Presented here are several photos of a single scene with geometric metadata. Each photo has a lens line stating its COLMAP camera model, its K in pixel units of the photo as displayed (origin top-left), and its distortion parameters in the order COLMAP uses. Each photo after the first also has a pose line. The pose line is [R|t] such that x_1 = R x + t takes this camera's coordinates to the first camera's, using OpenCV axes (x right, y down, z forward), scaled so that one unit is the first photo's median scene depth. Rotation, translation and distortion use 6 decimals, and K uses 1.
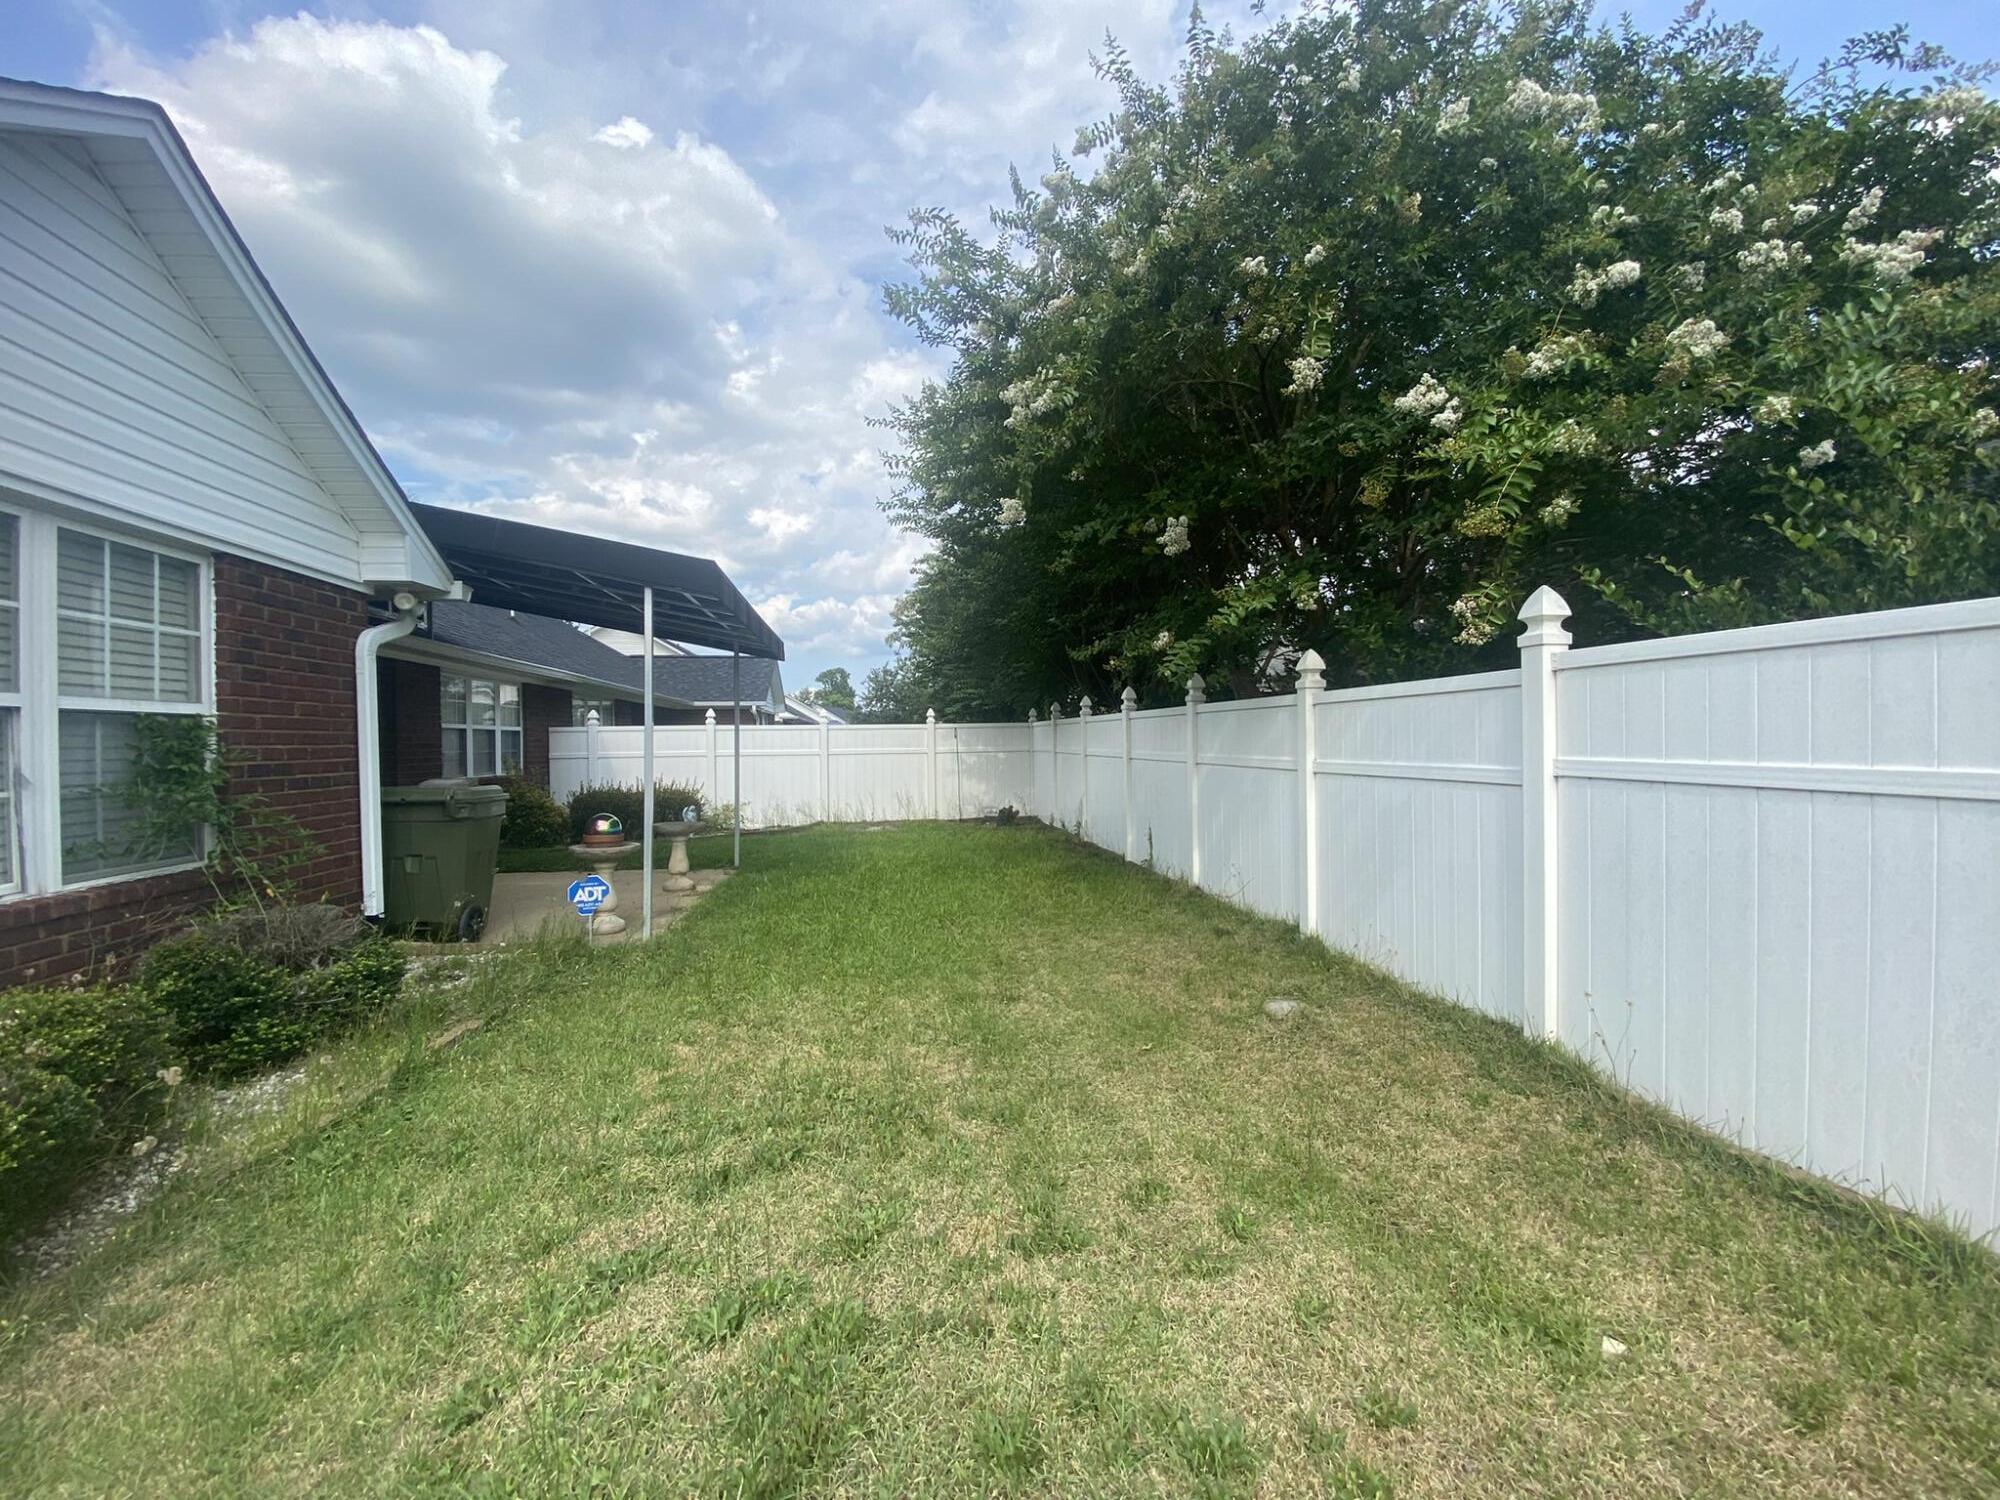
lens RADIAL K [[803.8, 0, 996.8], [0, 803.8, 745.3], [0, 0, 1]] dist [0.027433, -0.018943]
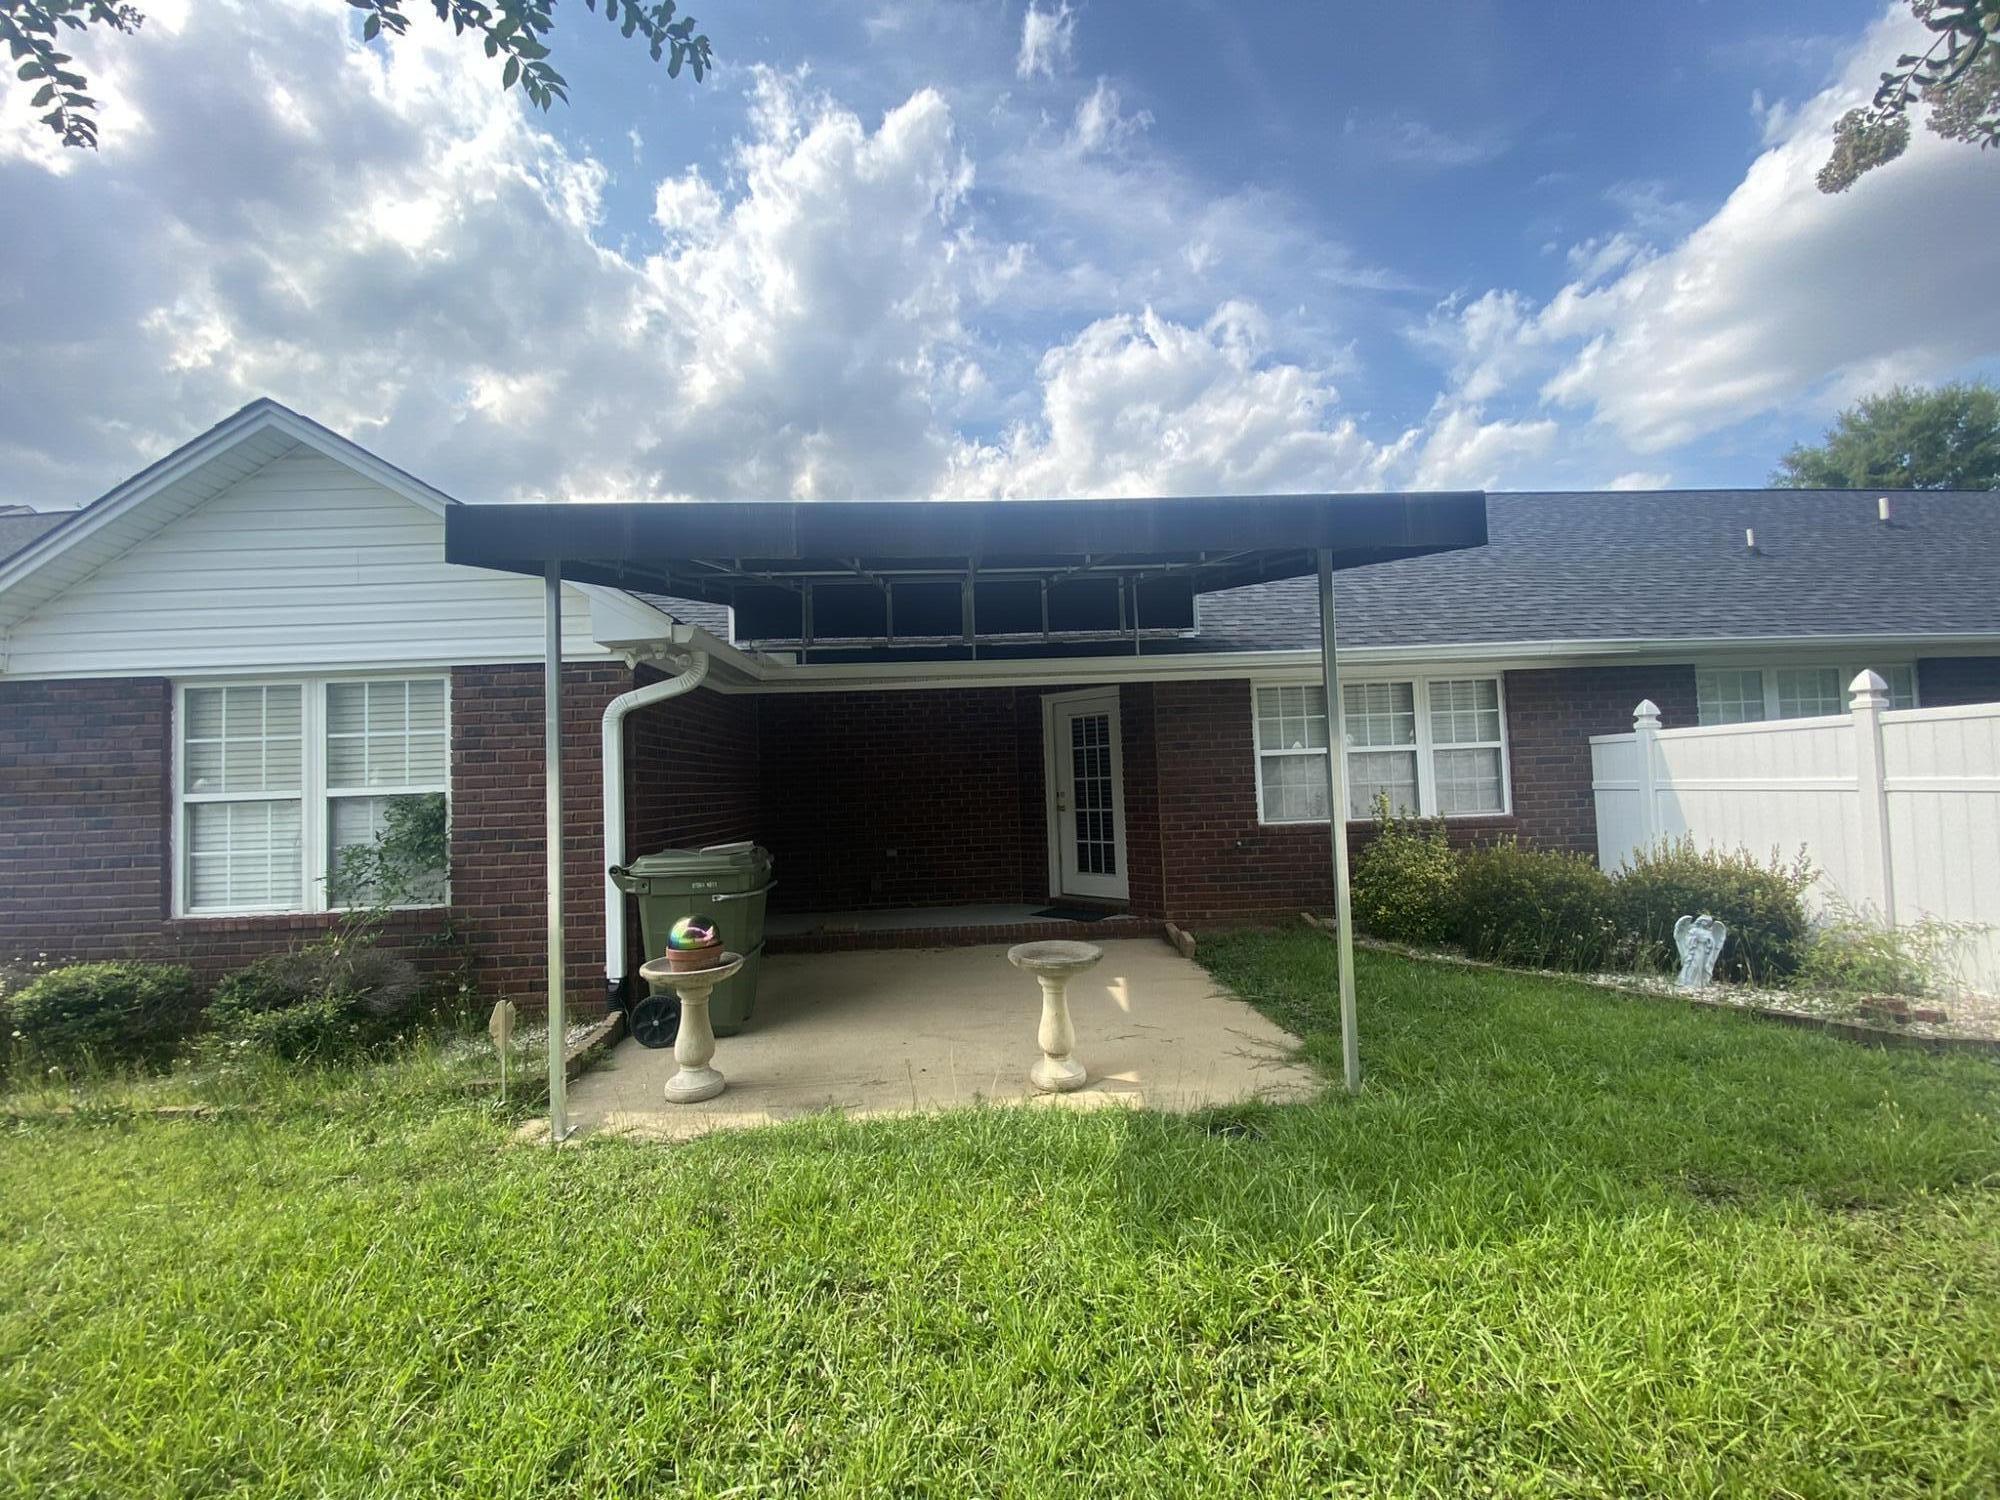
lens RADIAL K [[803.8, 0, 996.8], [0, 803.8, 745.3], [0, 0, 1]] dist [0.027433, -0.018943]
pose [[-0.111152, -0.035864, -0.993156, 0.234018], [0.037838, 0.998471, -0.040291, -0.025675], [0.993083, -0.042058, -0.109626, 2.021861]]
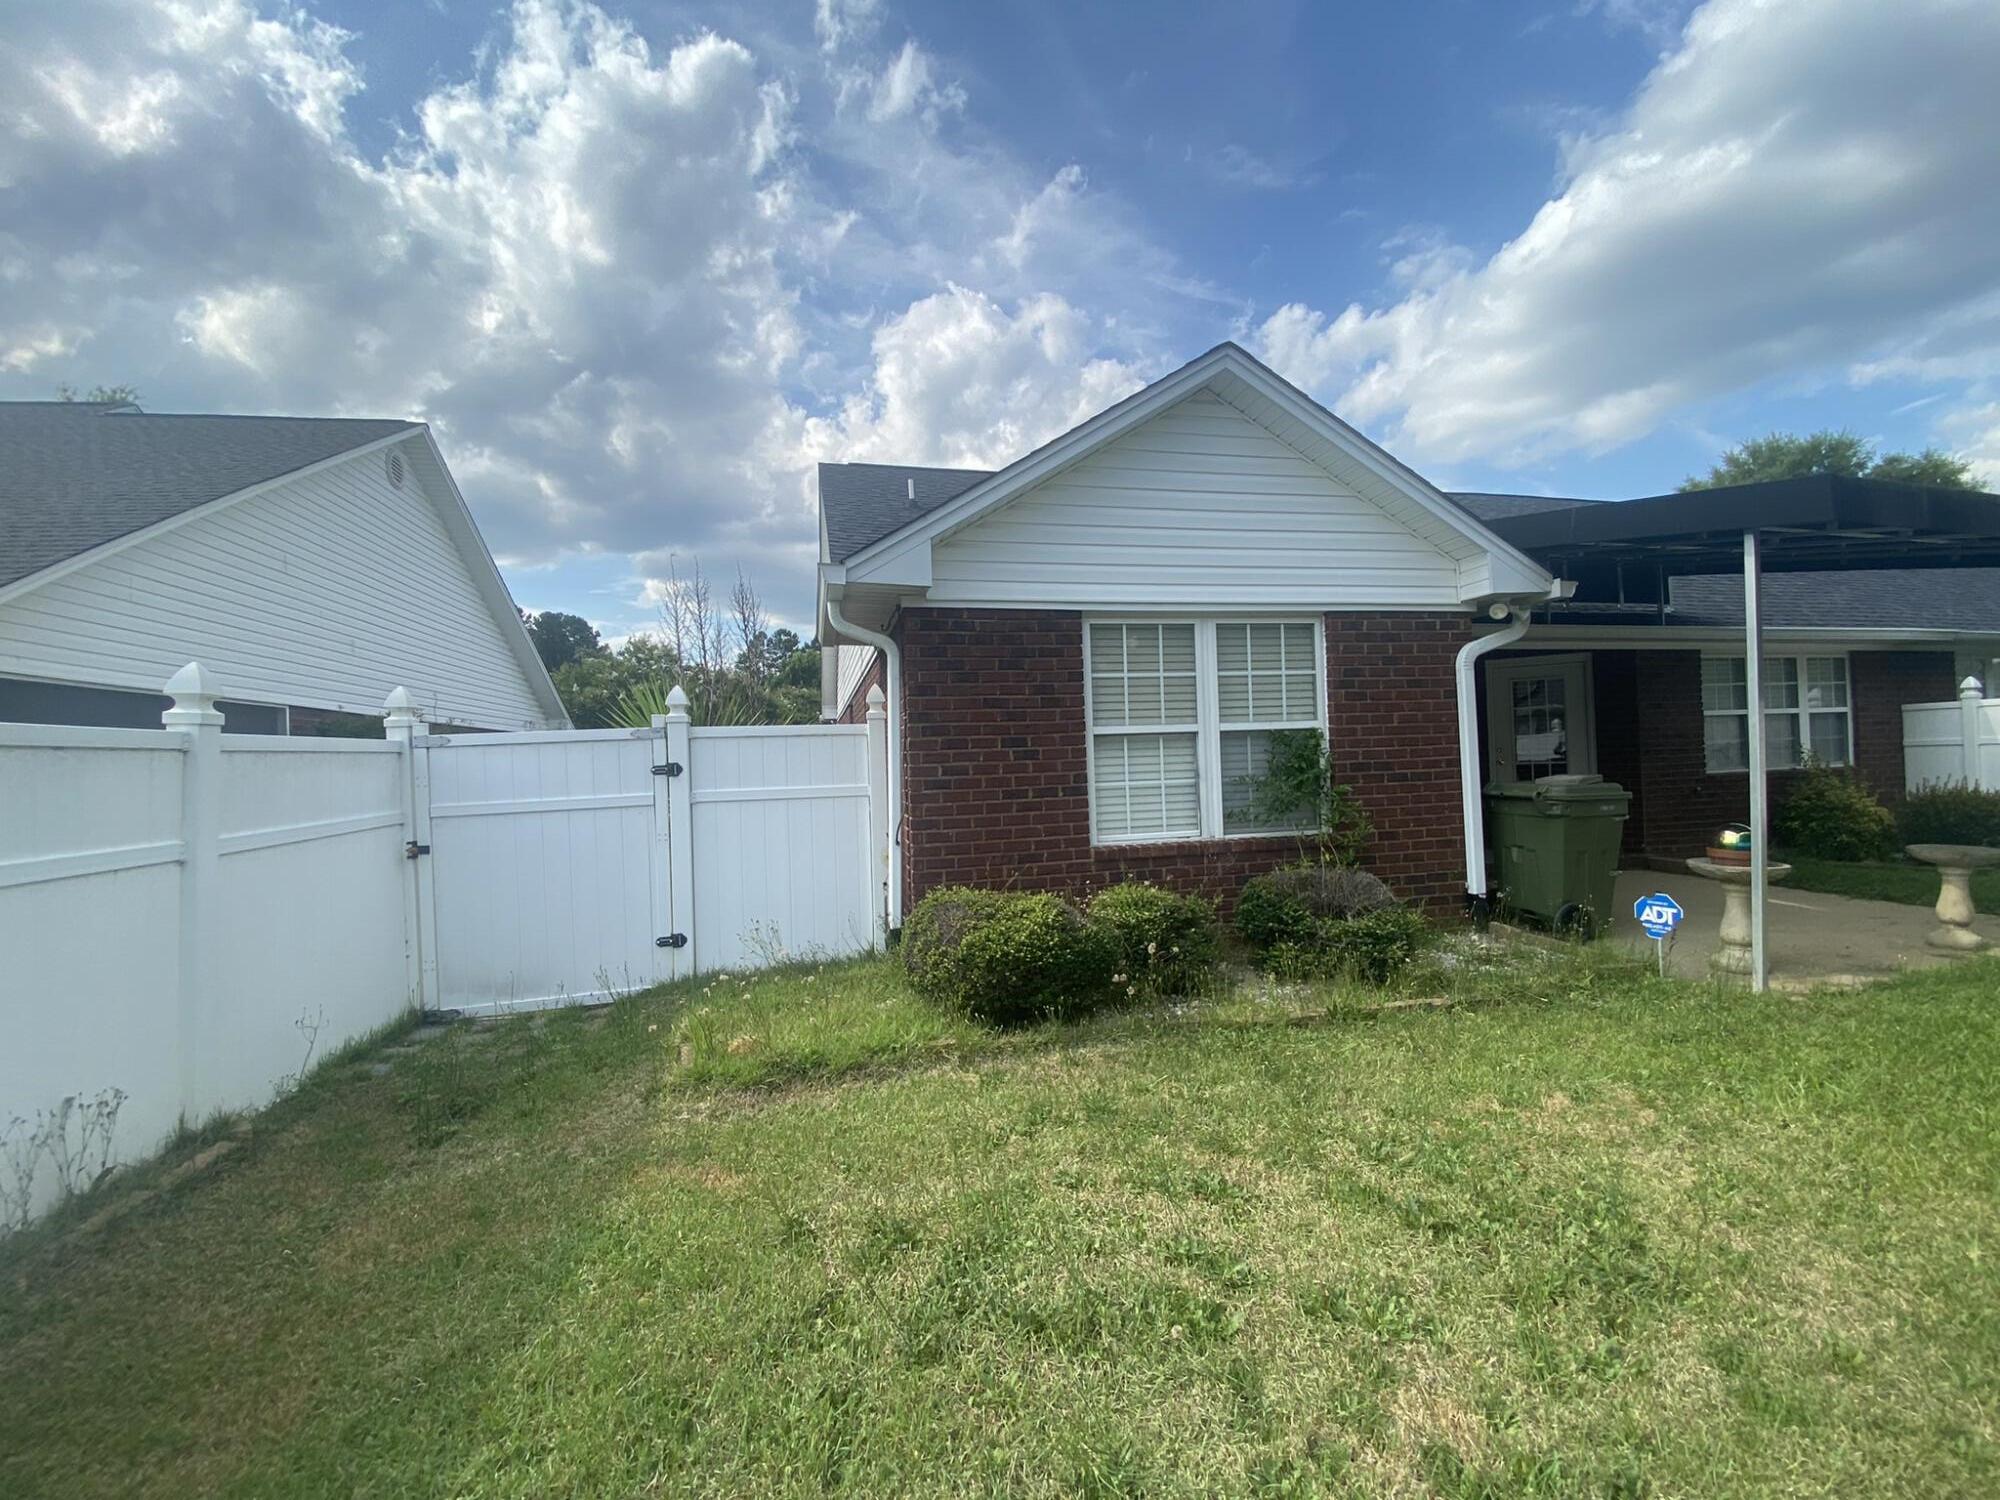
lens RADIAL K [[803.8, 0, 996.8], [0, 803.8, 745.3], [0, 0, 1]] dist [0.027433, -0.018943]
pose [[0.082879, -0.007149, -0.996534, 0.391913], [0.029120, 0.999565, -0.004749, -0.016060], [0.996134, -0.028626, 0.083052, 0.309212]]
